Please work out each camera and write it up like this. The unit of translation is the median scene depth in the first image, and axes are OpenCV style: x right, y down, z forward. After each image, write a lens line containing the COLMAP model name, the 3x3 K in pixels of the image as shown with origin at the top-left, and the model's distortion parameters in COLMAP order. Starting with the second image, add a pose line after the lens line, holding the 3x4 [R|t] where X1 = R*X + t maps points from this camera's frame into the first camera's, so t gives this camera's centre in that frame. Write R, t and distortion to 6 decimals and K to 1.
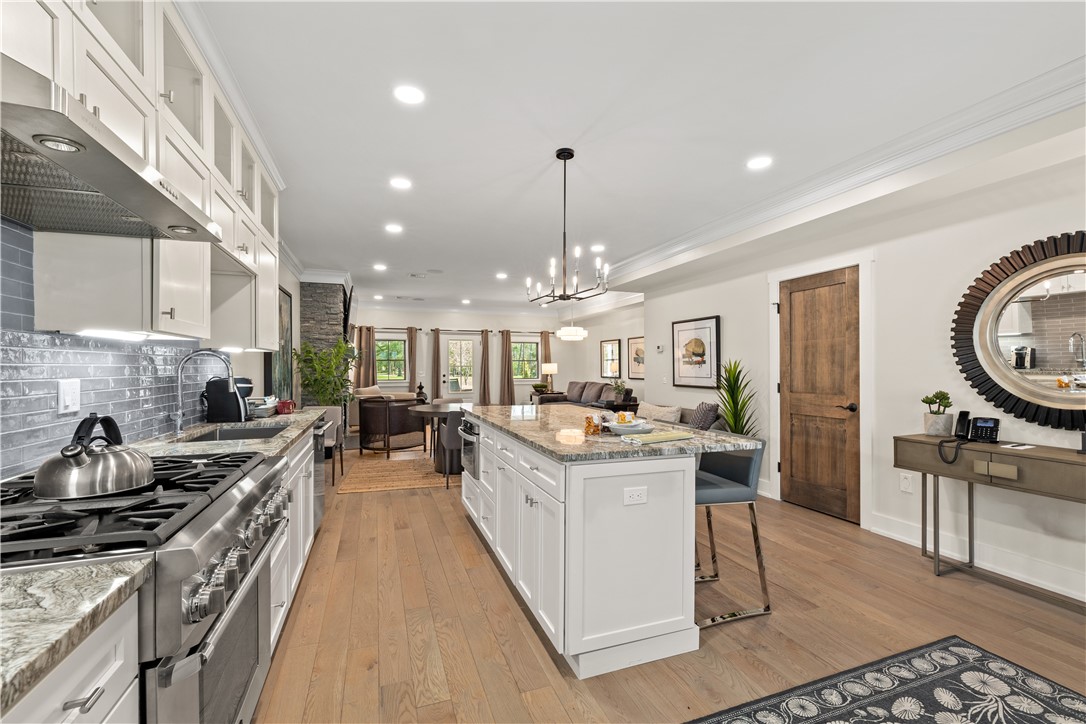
lens RADIAL K [[455.1, 0, 542.8], [0, 455.1, 366.8], [0, 0, 1]] dist [0.000478, 0.000215]
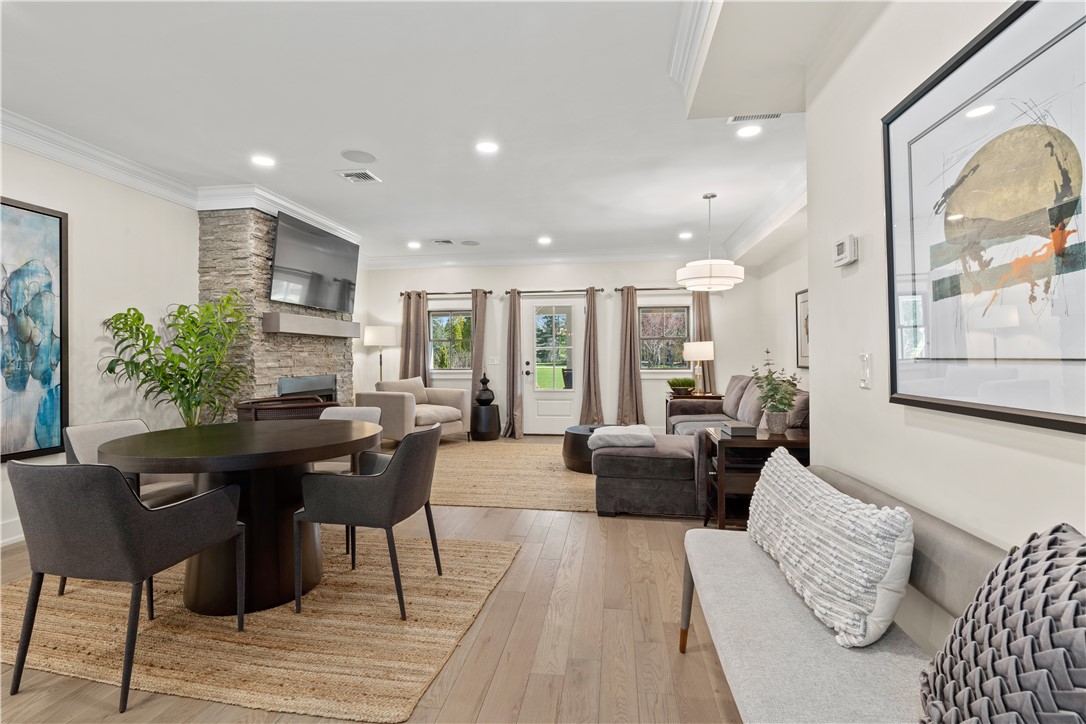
lens RADIAL K [[508.7, 0, 545.0], [0, 508.7, 354.0], [0, 0, 1]] dist [0.000465, 0.000220]
pose [[0.883116, -0.004871, -0.469130, 0.164651], [0.002442, 0.999980, -0.005787, 0.012597], [0.469148, 0.003965, 0.883110, 0.454025]]
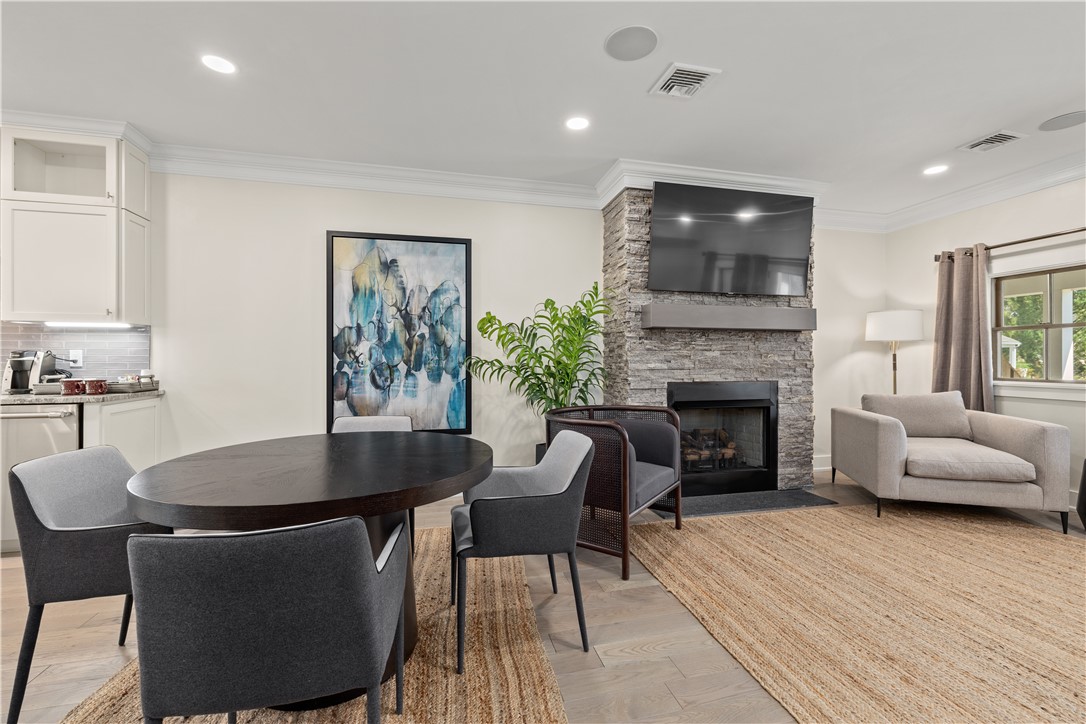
lens RADIAL K [[455.1, 0, 545.3], [0, 455.1, 358.9], [0, 0, 1]] dist [0.000478, 0.000215]
pose [[-0.109788, 0.003424, -0.993949, 0.072674], [-0.001026, 0.999993, 0.003558, 0.012295], [0.993954, 0.001411, -0.109784, 0.747483]]
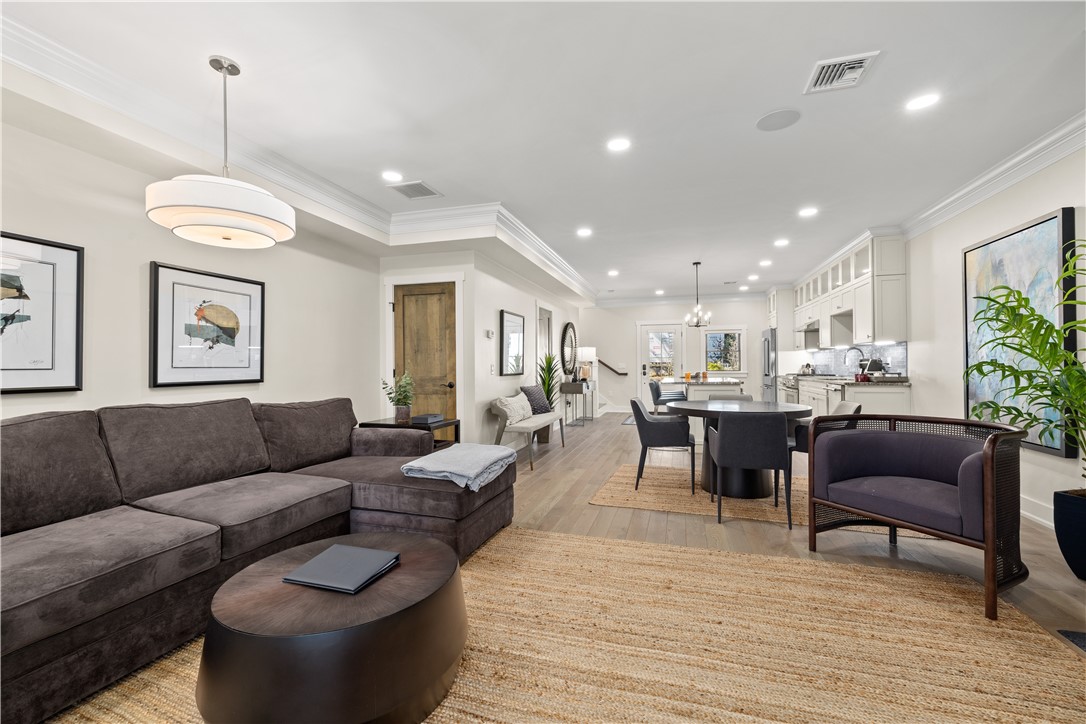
lens RADIAL K [[455.1, 0, 540.8], [0, 455.1, 361.2], [0, 0, 1]] dist [0.000478, 0.000215]
pose [[-0.799739, 0.010549, 0.600255, -0.242429], [0.007147, 0.999942, -0.008050, 0.013558], [-0.600305, -0.002148, -0.799768, 1.132274]]
